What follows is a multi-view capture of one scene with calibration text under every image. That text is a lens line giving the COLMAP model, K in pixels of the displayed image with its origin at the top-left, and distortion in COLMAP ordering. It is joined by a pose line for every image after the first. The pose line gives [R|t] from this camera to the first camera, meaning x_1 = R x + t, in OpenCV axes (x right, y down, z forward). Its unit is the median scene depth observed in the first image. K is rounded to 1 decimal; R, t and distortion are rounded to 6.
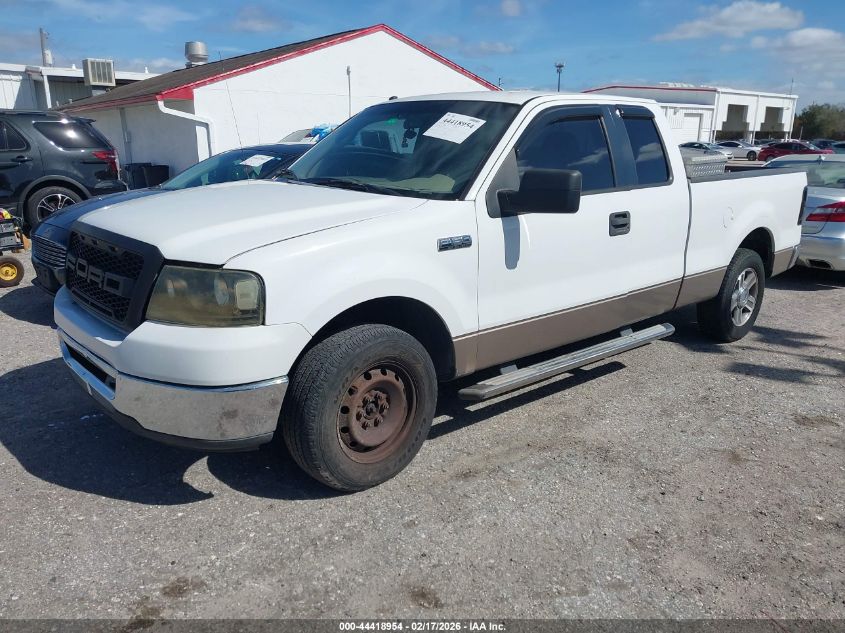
lens RADIAL K [[652.8, 0, 422.5], [0, 652.8, 316.5], [0, 0, 1]] dist [-0.001993, -0.000440]
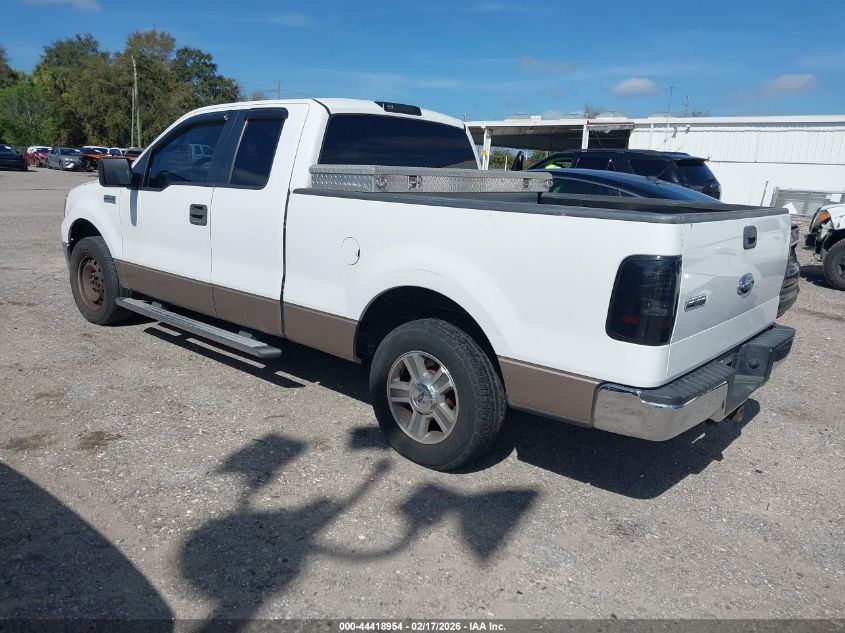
lens RADIAL K [[652.8, 0, 422.5], [0, 652.8, 316.5], [0, 0, 1]] dist [-0.001993, -0.000440]
pose [[0.152022, 0.218862, -0.963841, 1.400086], [-0.302098, 0.938796, 0.165526, -0.265599], [0.941077, 0.266011, 0.208836, 1.118811]]
